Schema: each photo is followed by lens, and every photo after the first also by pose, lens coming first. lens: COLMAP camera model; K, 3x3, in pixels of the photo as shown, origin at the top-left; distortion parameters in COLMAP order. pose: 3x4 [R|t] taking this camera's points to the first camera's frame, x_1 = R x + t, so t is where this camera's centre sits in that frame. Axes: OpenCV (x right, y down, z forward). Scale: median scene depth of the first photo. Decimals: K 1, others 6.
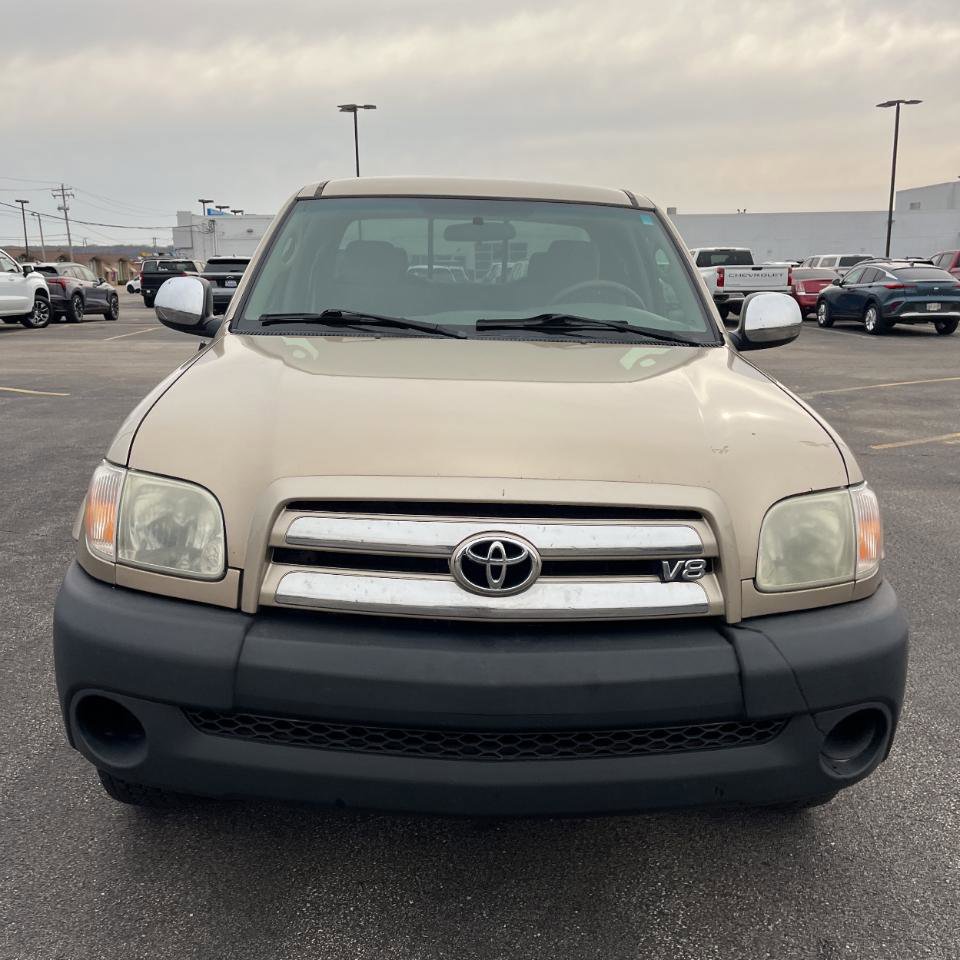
lens RADIAL K [[956.0, 0, 523.1], [0, 956.0, 477.2], [0, 0, 1]] dist [0.089627, -0.144028]
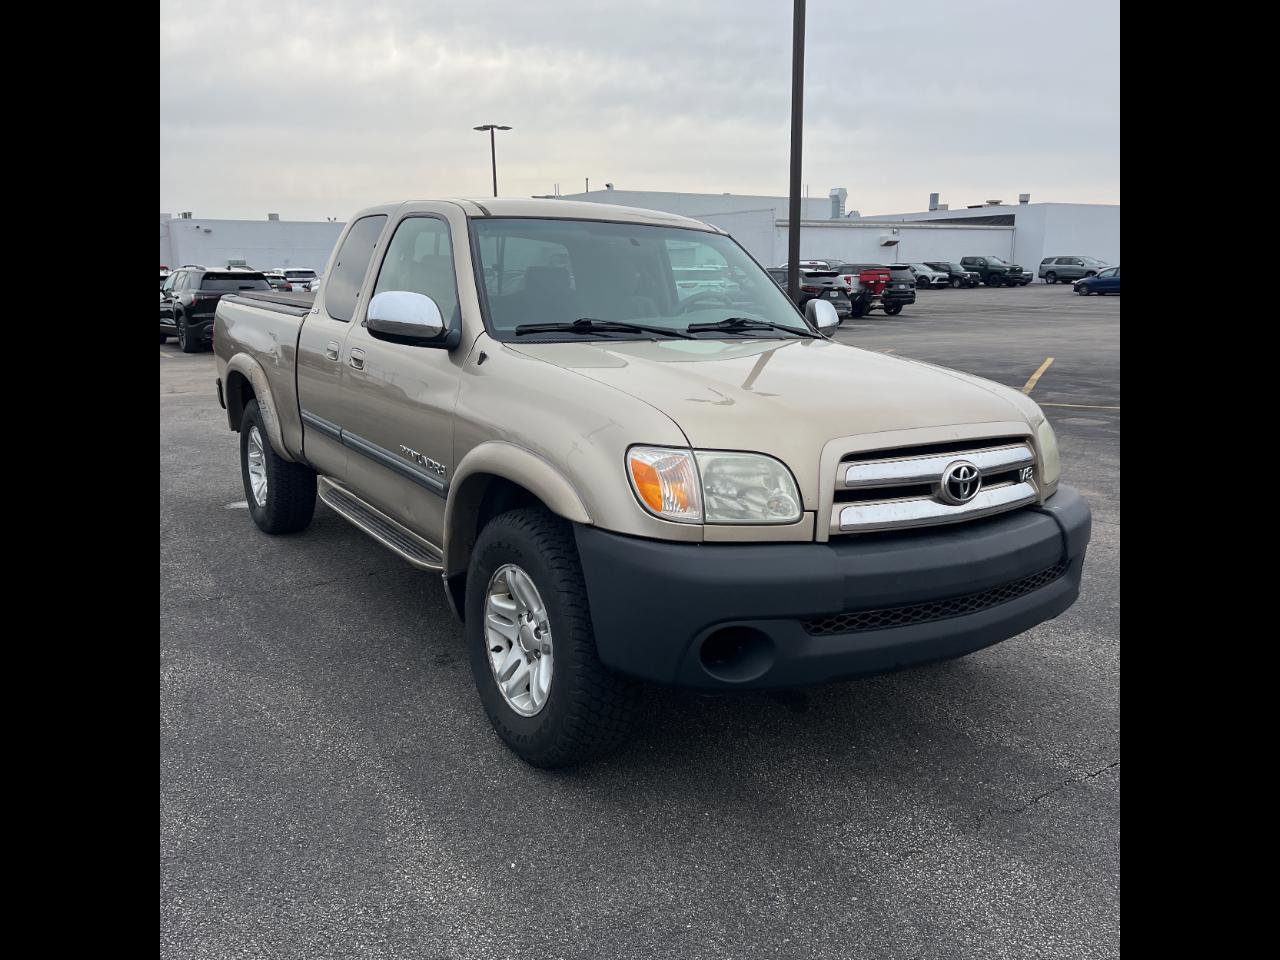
lens RADIAL K [[981.8, 0, 640.0], [0, 981.8, 480.0], [0, 0, 1]] dist [0.034312, 0.000581]
pose [[0.828235, -0.111368, 0.549202, -1.173617], [0.117085, 0.992813, 0.024752, -0.008113], [-0.548012, 0.043803, 0.835323, -0.003198]]
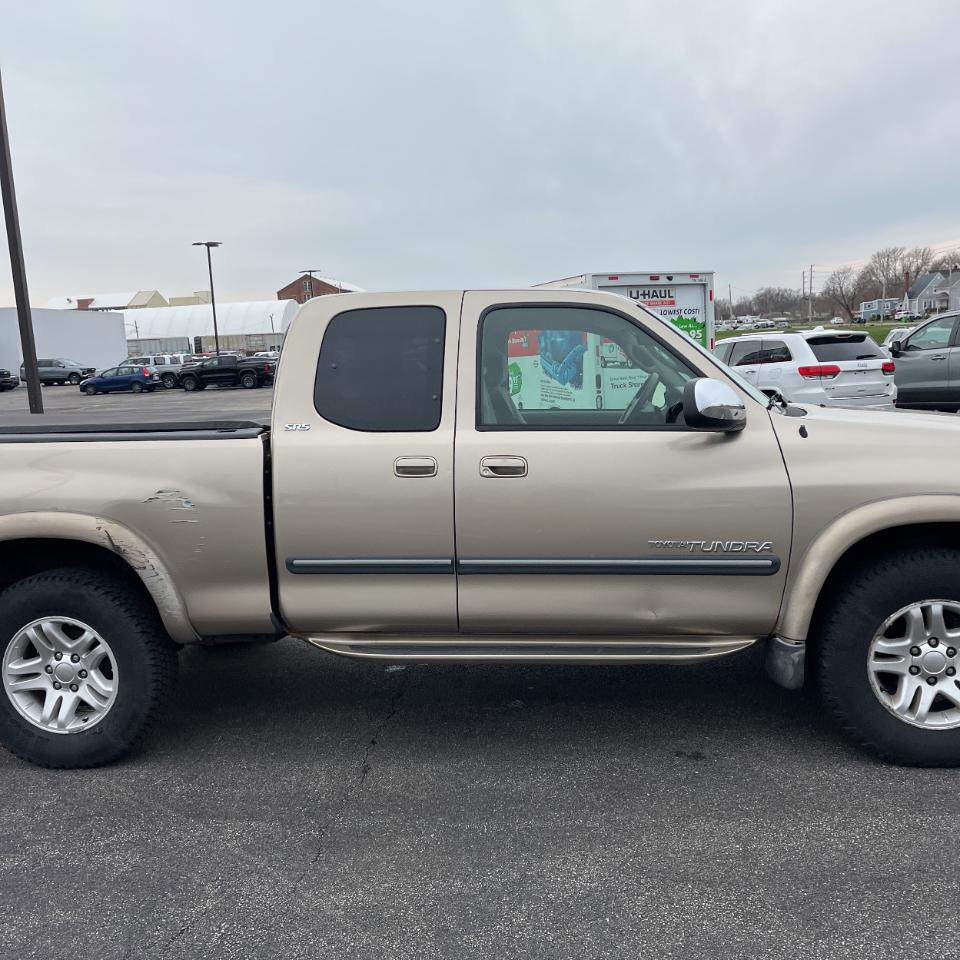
lens RADIAL K [[961.9, 0, 505.6], [0, 961.9, 490.2], [0, 0, 1]] dist [0.044387, -0.015073]
pose [[0.081652, -0.140506, 0.986707, -2.201116], [0.259269, 0.958923, 0.115095, -0.425175], [-0.962347, 0.246425, 0.114726, 1.790871]]
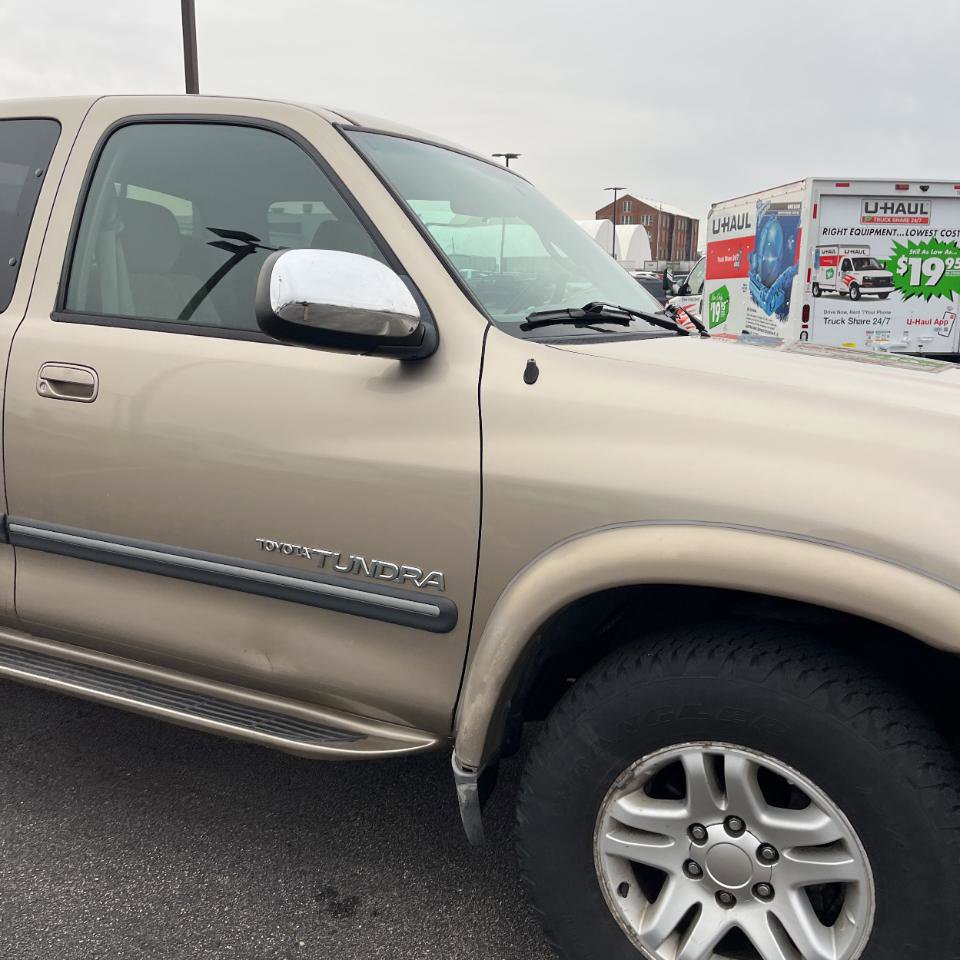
lens RADIAL K [[977.2, 0, 480.0], [0, 977.2, 480.0], [0, 0, 1]] dist [0.004508, 0.017619]
pose [[0.408856, -0.170027, 0.896620, -1.302108], [0.176262, 0.978704, 0.105218, -0.199313], [-0.895415, 0.115022, 0.430118, 1.138271]]
